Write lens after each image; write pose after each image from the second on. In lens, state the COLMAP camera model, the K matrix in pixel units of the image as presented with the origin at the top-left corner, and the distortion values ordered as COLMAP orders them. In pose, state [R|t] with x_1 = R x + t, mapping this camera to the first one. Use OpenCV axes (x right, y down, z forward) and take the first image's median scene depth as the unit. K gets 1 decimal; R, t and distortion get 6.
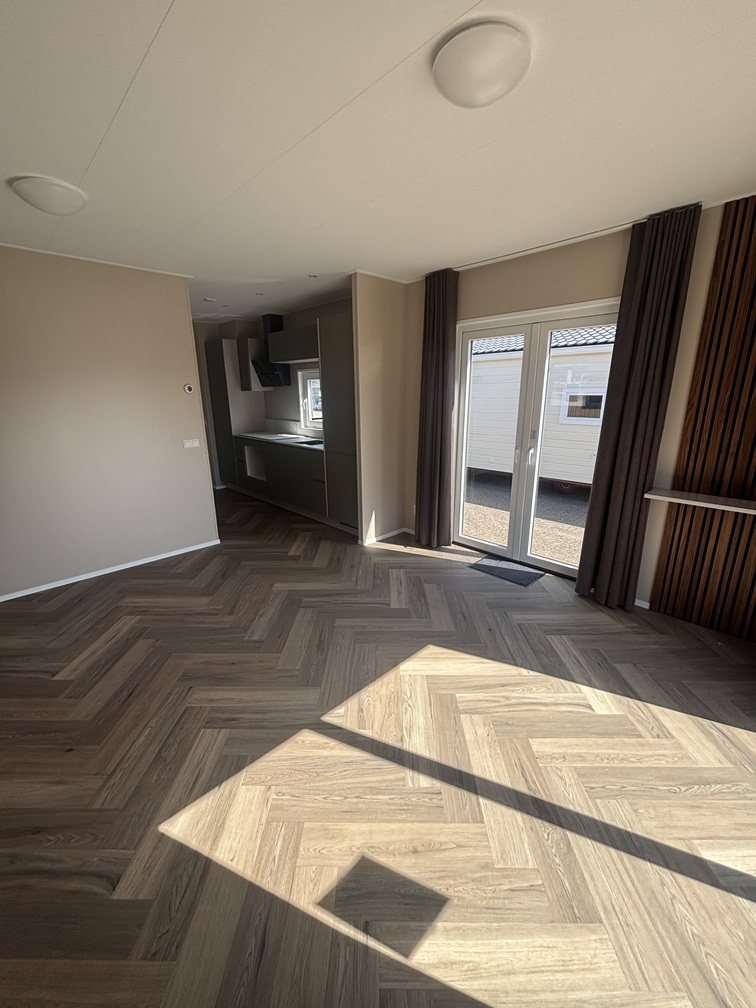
lens RADIAL K [[402.9, 0, 378.1], [0, 402.9, 503.3], [0, 0, 1]] dist [0.000271, -0.000181]
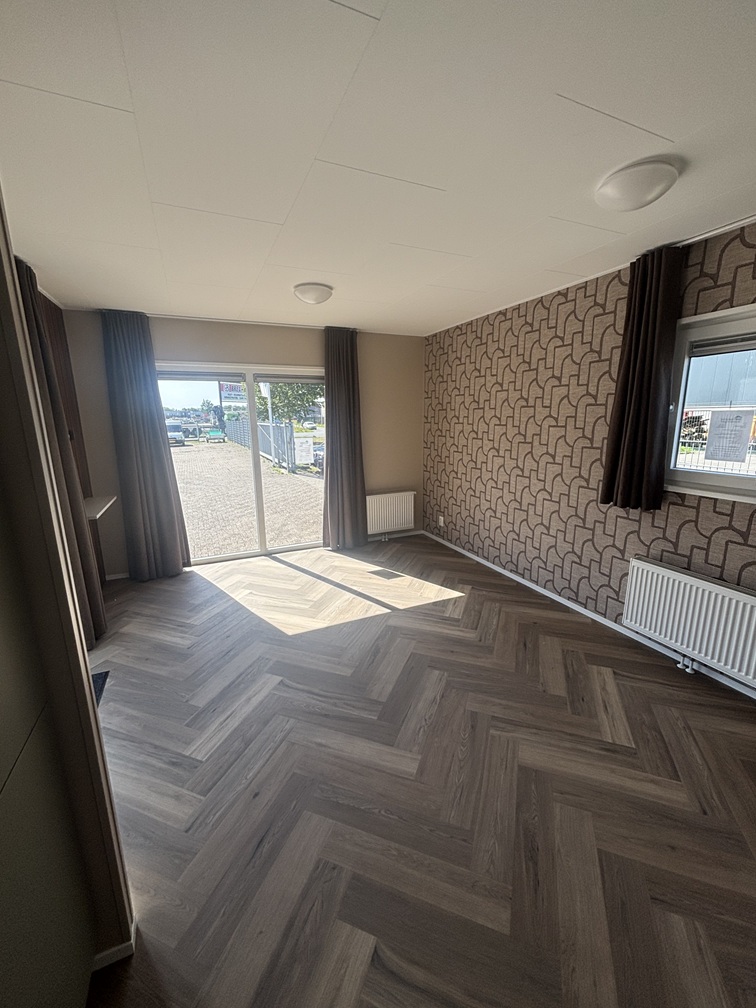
lens RADIAL K [[402.9, 0, 377.9], [0, 402.9, 504.9], [0, 0, 1]] dist [0.000271, -0.000181]
pose [[-0.940213, -0.050712, 0.336789, -0.690945], [0.114587, 0.884107, 0.453017, -0.685049], [-0.320731, 0.464525, -0.825438, 2.396865]]
